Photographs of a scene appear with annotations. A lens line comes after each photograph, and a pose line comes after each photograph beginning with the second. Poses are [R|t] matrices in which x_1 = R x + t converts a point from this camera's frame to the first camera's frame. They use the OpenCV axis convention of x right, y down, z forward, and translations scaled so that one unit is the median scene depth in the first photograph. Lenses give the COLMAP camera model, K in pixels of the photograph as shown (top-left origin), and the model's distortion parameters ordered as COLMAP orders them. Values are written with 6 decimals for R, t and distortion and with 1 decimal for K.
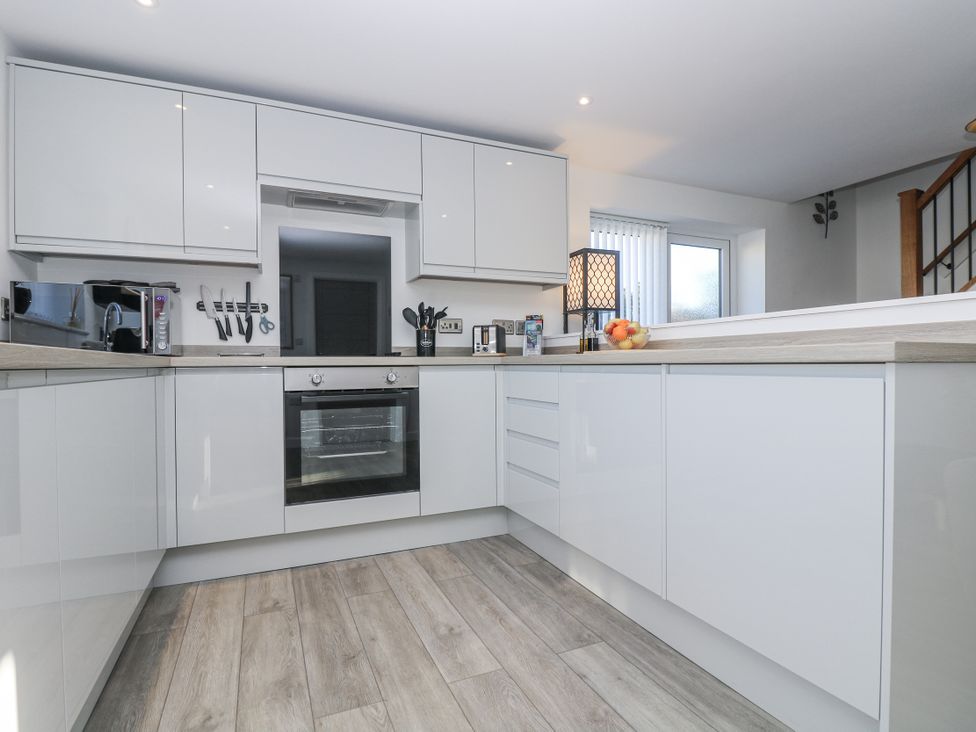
lens RADIAL K [[508.8, 0, 489.8], [0, 508.8, 368.6], [0, 0, 1]] dist [-0.001579, -0.011728]
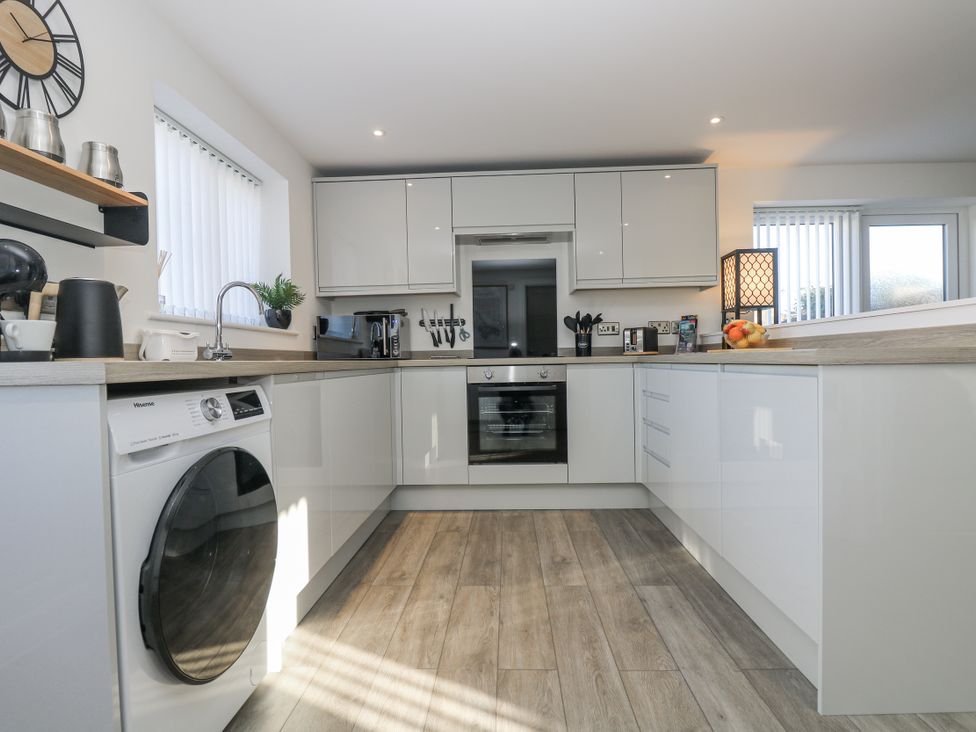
lens RADIAL K [[508.8, 0, 487.6], [0, 508.8, 366.0], [0, 0, 1]] dist [-0.001579, -0.011728]
pose [[0.897586, -0.005772, -0.440801, 0.243427], [0.009316, 0.999939, 0.005877, -0.010404], [0.440741, -0.009382, 0.897585, -0.217846]]
